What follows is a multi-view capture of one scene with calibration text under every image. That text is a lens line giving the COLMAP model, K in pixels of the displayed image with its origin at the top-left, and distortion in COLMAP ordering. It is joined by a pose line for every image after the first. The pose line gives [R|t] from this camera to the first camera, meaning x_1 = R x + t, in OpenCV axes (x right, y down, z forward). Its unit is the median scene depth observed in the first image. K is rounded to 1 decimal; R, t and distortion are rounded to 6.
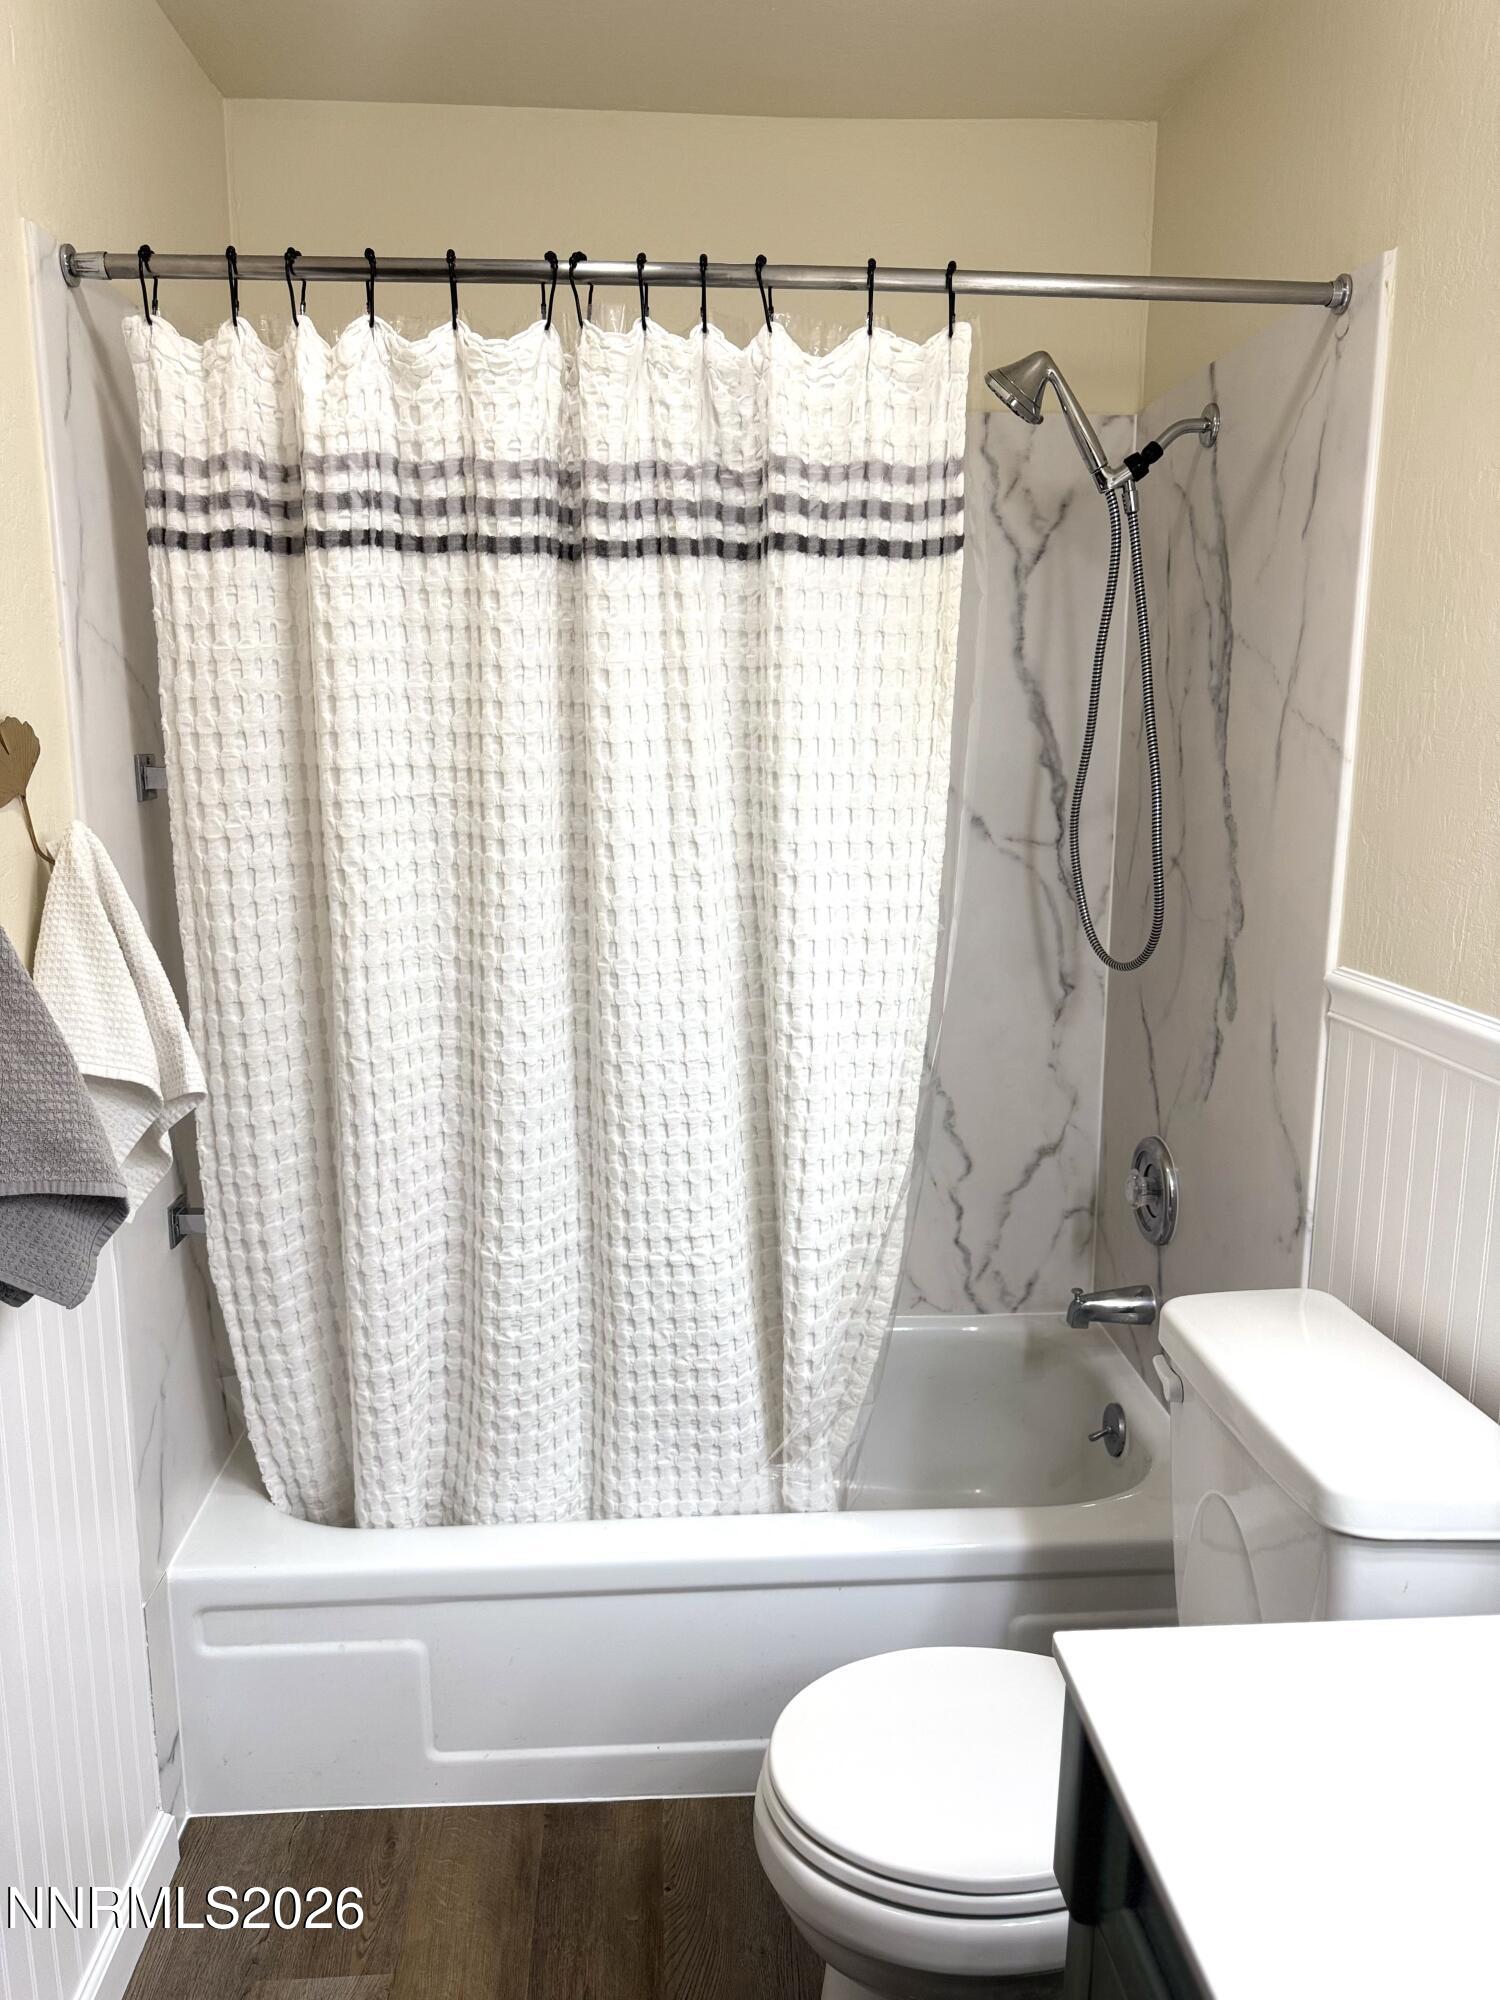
lens RADIAL K [[1386.8, 0, 773.4], [0, 1386.8, 1001.5], [0, 0, 1]] dist [0.192416, -0.381242]
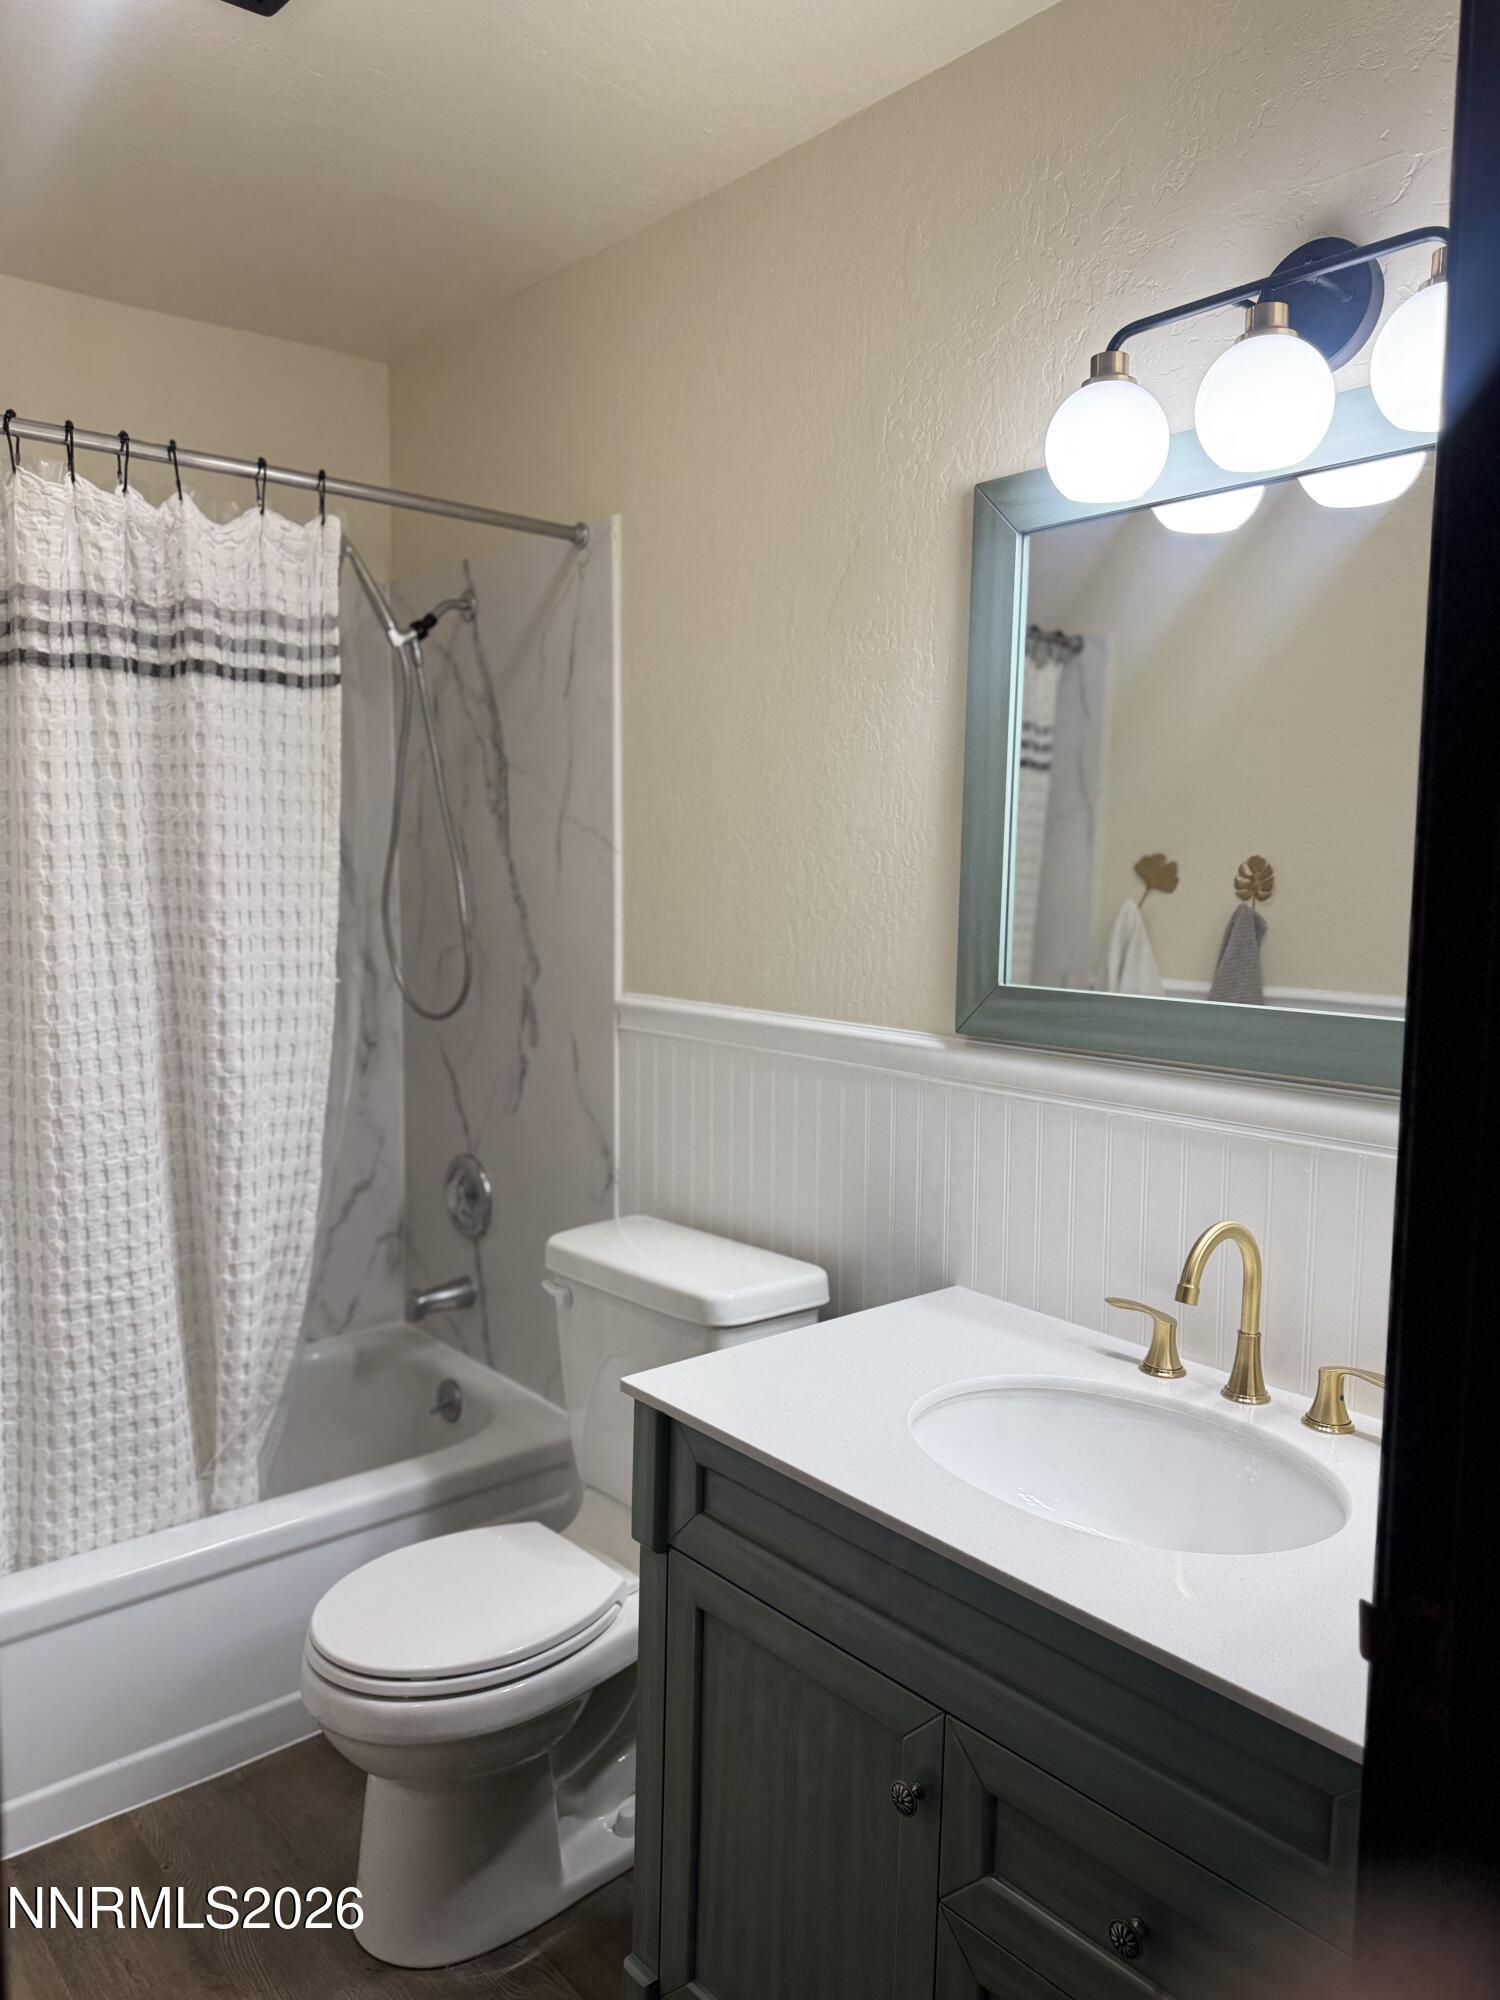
lens RADIAL K [[1403.5, 0, 747.0], [0, 1403.5, 1010.3], [0, 0, 1]] dist [0.060639, -0.081145]
pose [[0.804317, -0.057124, 0.591448, -0.332616], [0.106180, 0.993165, -0.048473, 0.072697], [-0.584636, 0.101788, 0.804885, -0.213557]]
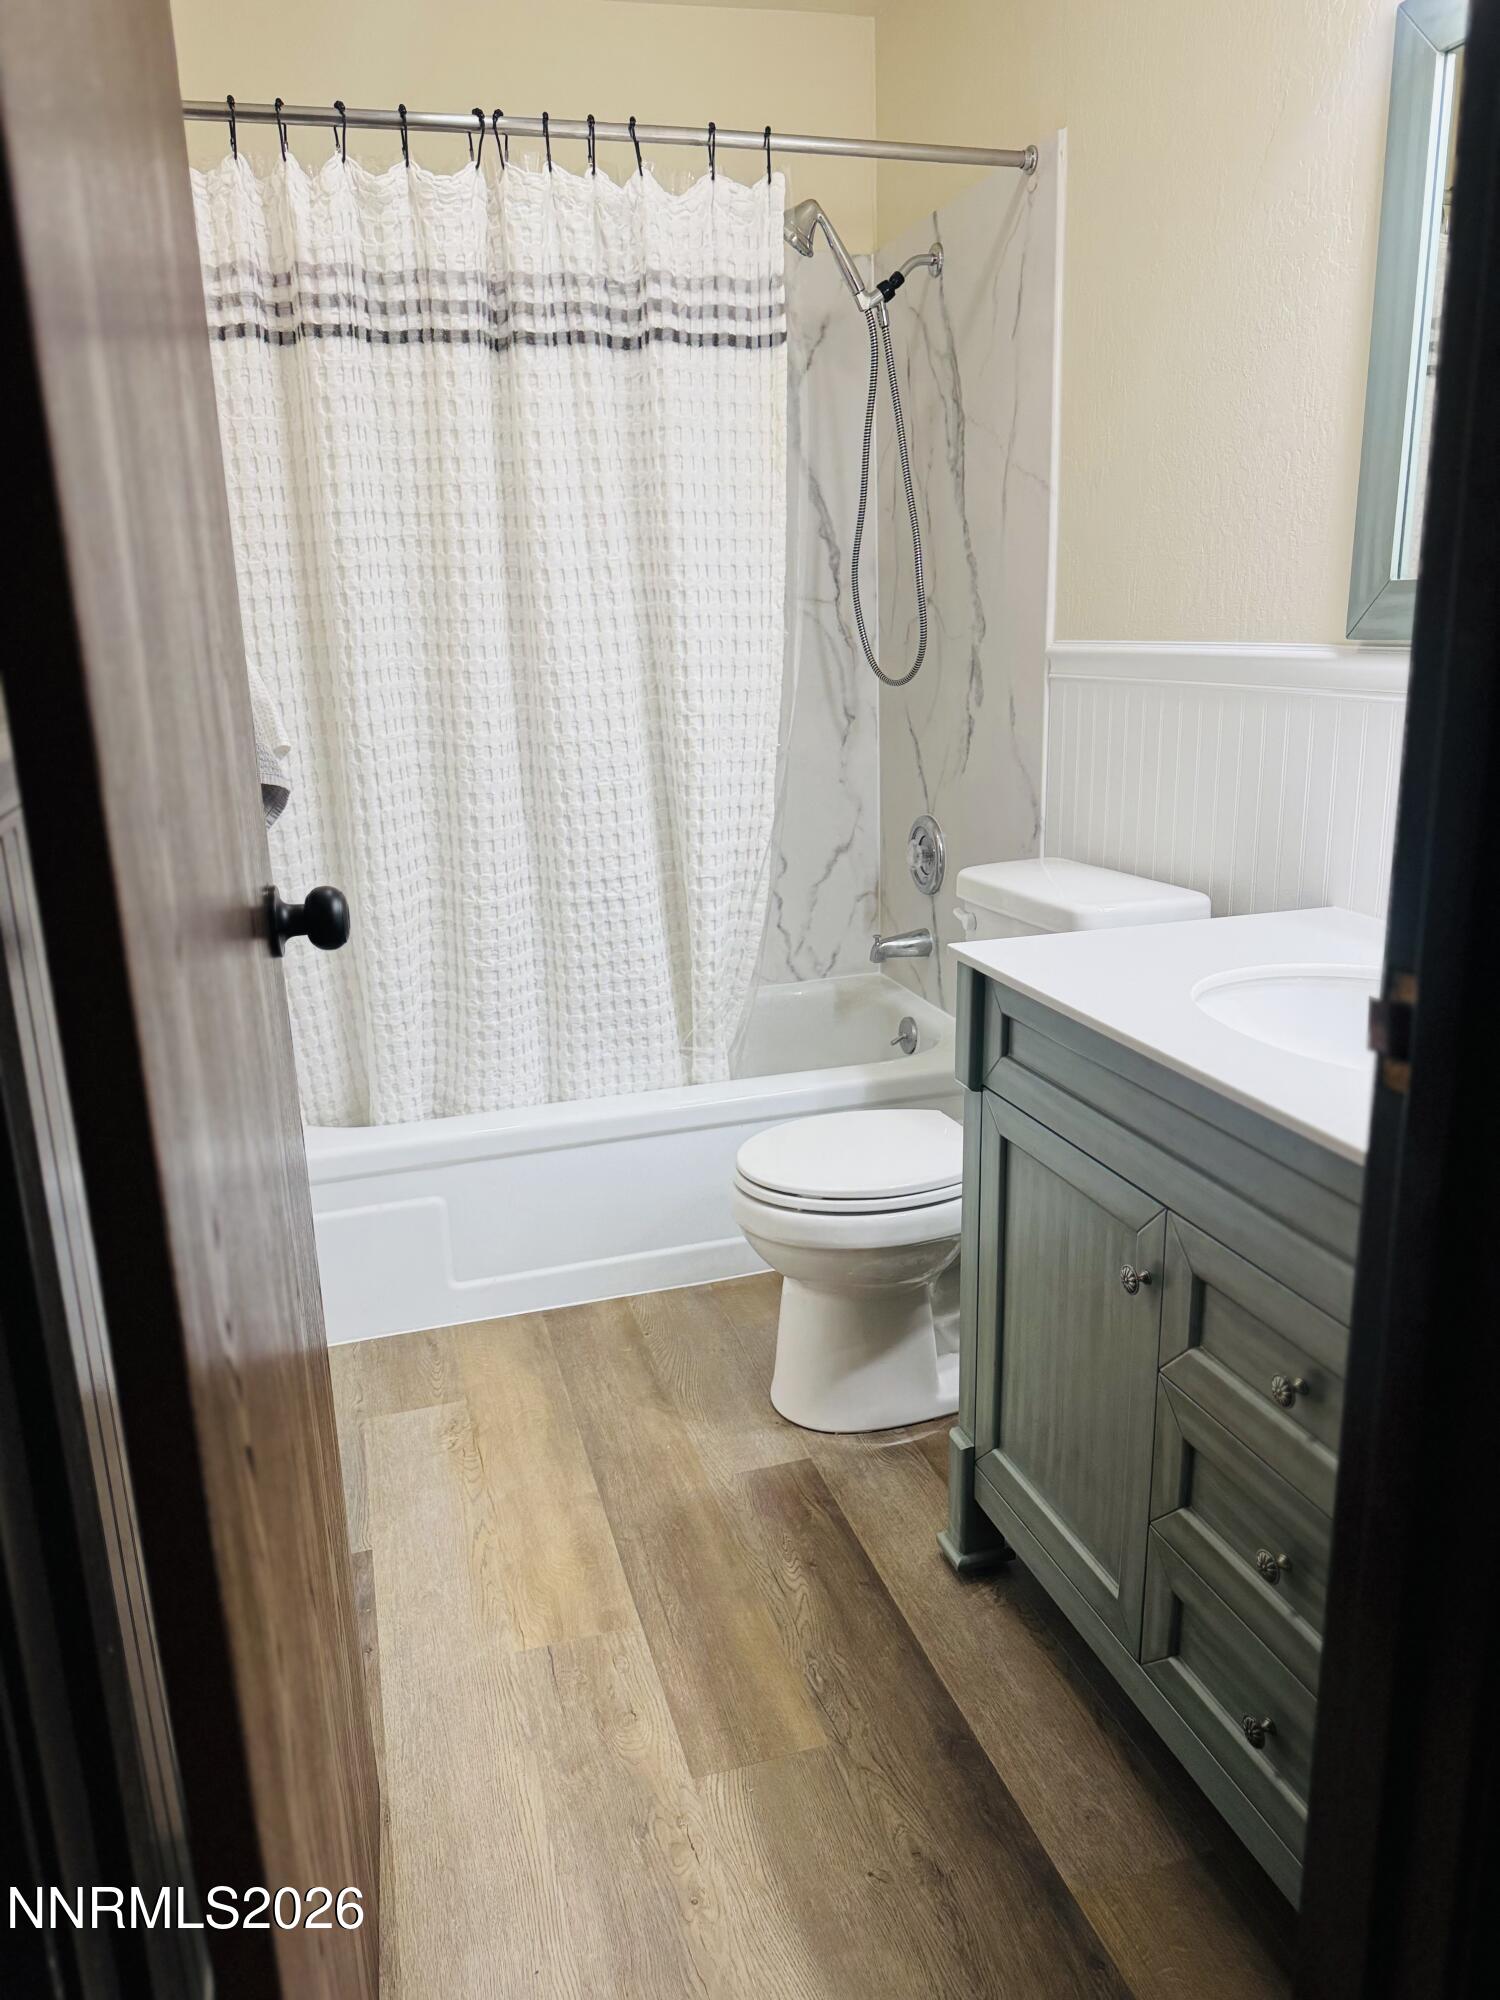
lens RADIAL K [[1391.2, 0, 769.7], [0, 1391.2, 1010.8], [0, 0, 1]] dist [0.087738, -0.131887]
pose [[0.973316, -0.093575, 0.209520, -0.223475], [0.077457, 0.993461, 0.083874, 0.204688], [-0.215999, -0.065408, 0.974200, -0.371052]]
